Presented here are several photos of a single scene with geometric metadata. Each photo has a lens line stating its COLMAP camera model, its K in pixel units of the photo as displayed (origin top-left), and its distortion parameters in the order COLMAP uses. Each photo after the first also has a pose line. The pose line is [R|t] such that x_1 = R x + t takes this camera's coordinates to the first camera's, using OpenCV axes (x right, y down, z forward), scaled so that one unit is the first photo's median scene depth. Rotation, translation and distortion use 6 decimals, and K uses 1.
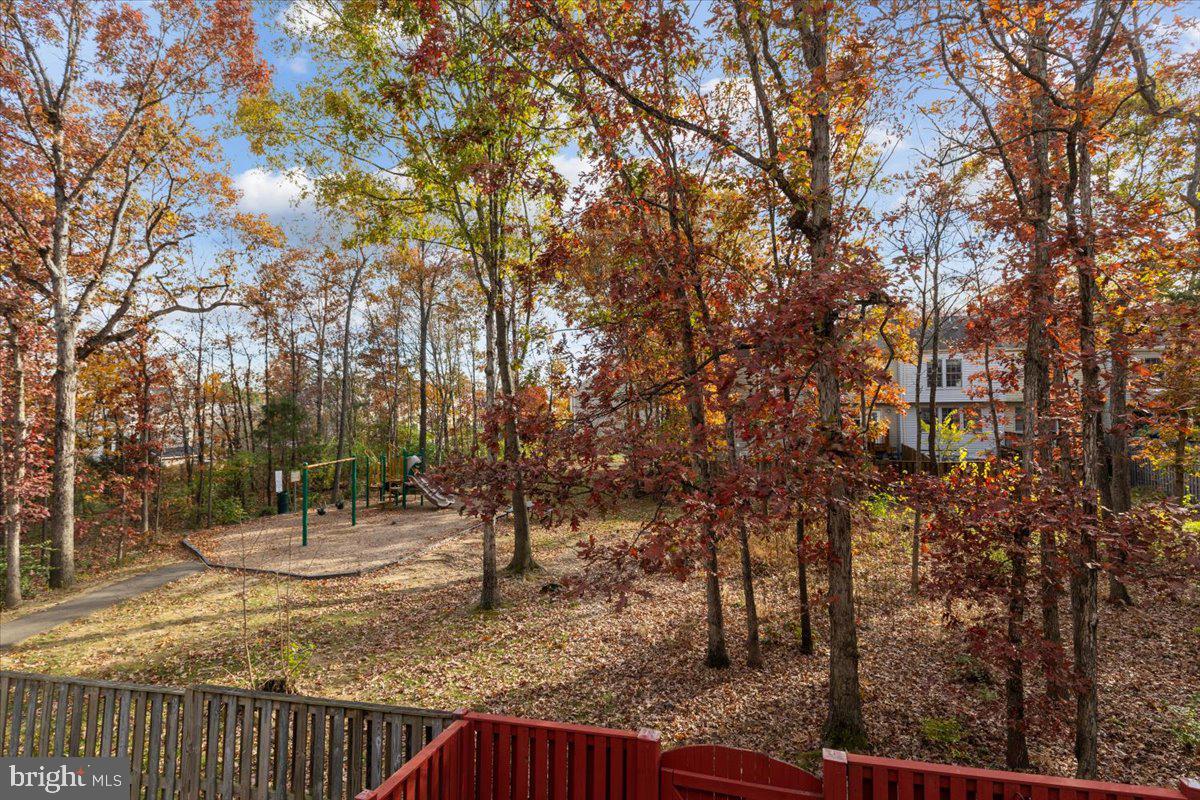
lens RADIAL K [[541.6, 0, 603.2], [0, 541.6, 395.1], [0, 0, 1]] dist [0.002573, 0.000301]
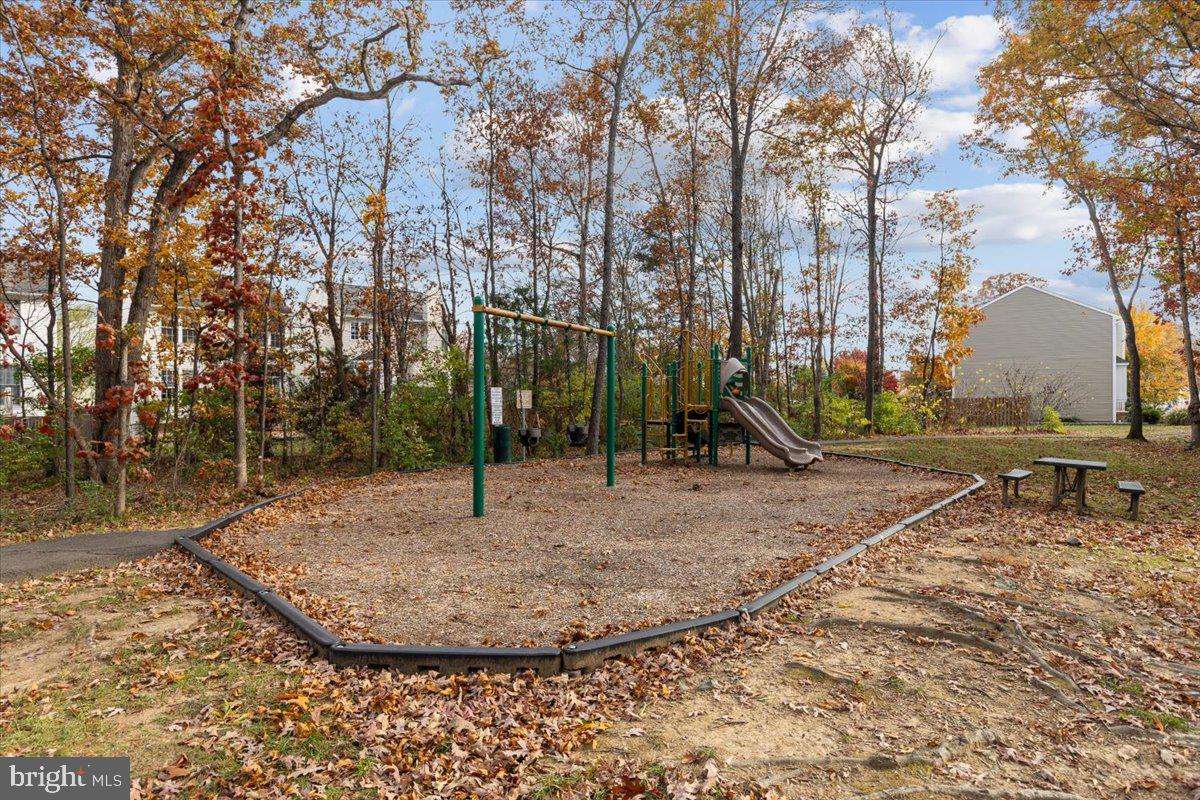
lens RADIAL K [[541.6, 0, 603.2], [0, 541.6, 395.1], [0, 0, 1]] dist [0.002573, 0.000301]
pose [[0.873020, -0.025146, -0.487036, -0.225950], [0.013869, 0.999546, -0.026747, 0.160776], [0.487488, 0.016596, 0.872972, 0.553957]]
